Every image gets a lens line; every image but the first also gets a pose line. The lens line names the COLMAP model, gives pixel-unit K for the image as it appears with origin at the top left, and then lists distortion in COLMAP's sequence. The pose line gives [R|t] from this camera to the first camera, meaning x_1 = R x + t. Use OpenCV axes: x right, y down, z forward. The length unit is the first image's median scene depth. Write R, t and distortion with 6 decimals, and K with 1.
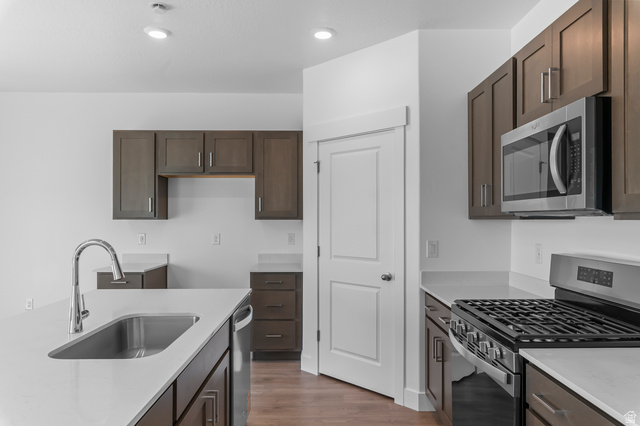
lens RADIAL K [[445.0, 0, 317.7], [0, 445.0, 215.4], [0, 0, 1]] dist [0.032134, 0.003083]
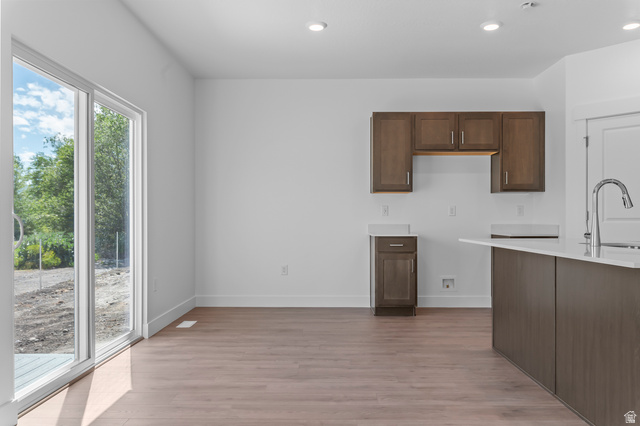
lens RADIAL K [[475.0, 0, 321.6], [0, 475.0, 214.0], [0, 0, 1]] dist [0.003705, -0.003566]
pose [[0.999958, 0.000392, -0.009143, -0.577874], [-0.000442, 0.999985, -0.005456, 0.071883], [0.009141, 0.005460, 0.999943, -0.189740]]
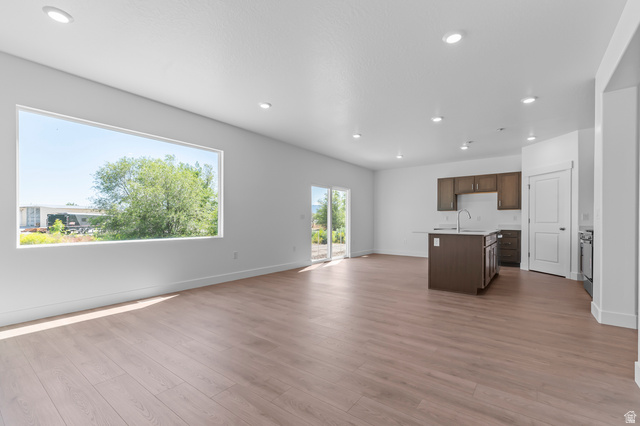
lens RADIAL K [[284.3, 0, 322.4], [0, 284.3, 221.3], [0, 0, 1]] dist [0.003951, 0.000221]
pose [[0.801825, 0.003037, -0.597551, 0.022874], [0.000060, 0.999987, 0.005162, 0.064791], [0.597559, -0.004174, 0.801814, -0.832727]]
